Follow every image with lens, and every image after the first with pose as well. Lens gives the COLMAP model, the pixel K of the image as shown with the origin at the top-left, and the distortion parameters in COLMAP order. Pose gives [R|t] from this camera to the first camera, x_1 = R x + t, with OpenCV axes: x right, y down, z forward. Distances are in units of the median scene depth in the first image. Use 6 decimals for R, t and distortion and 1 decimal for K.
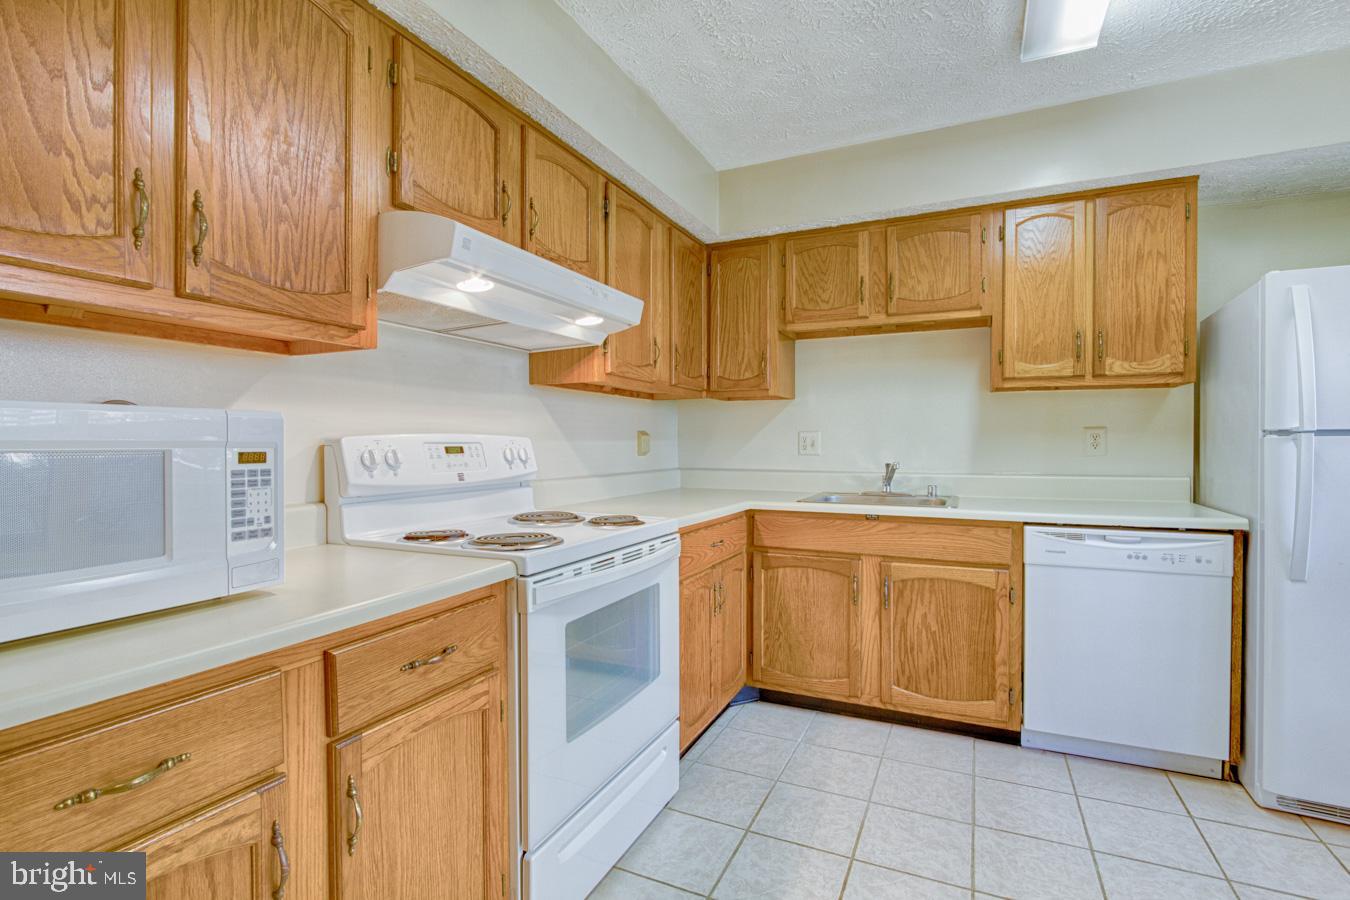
lens RADIAL K [[629.3, 0, 691.5], [0, 629.3, 440.1], [0, 0, 1]] dist [-0.024514, 0.004516]
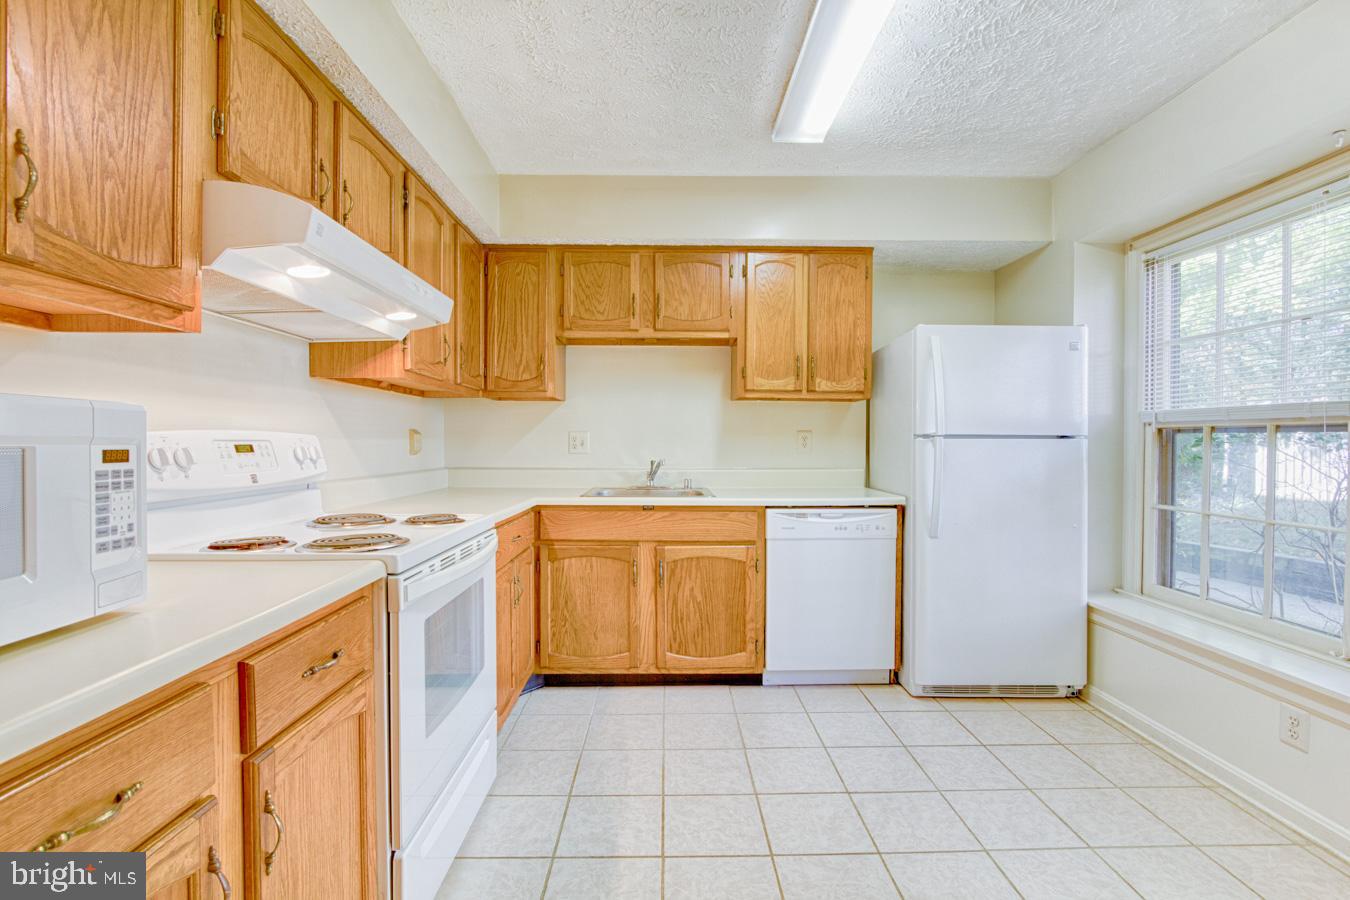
lens RADIAL K [[629.3, 0, 691.5], [0, 629.3, 440.1], [0, 0, 1]] dist [-0.024514, 0.004516]
pose [[0.891717, 0.005174, 0.452564, -0.184889], [-0.005318, 0.999985, -0.000954, 0.001209], [-0.452562, -0.001556, 0.891732, -0.061626]]
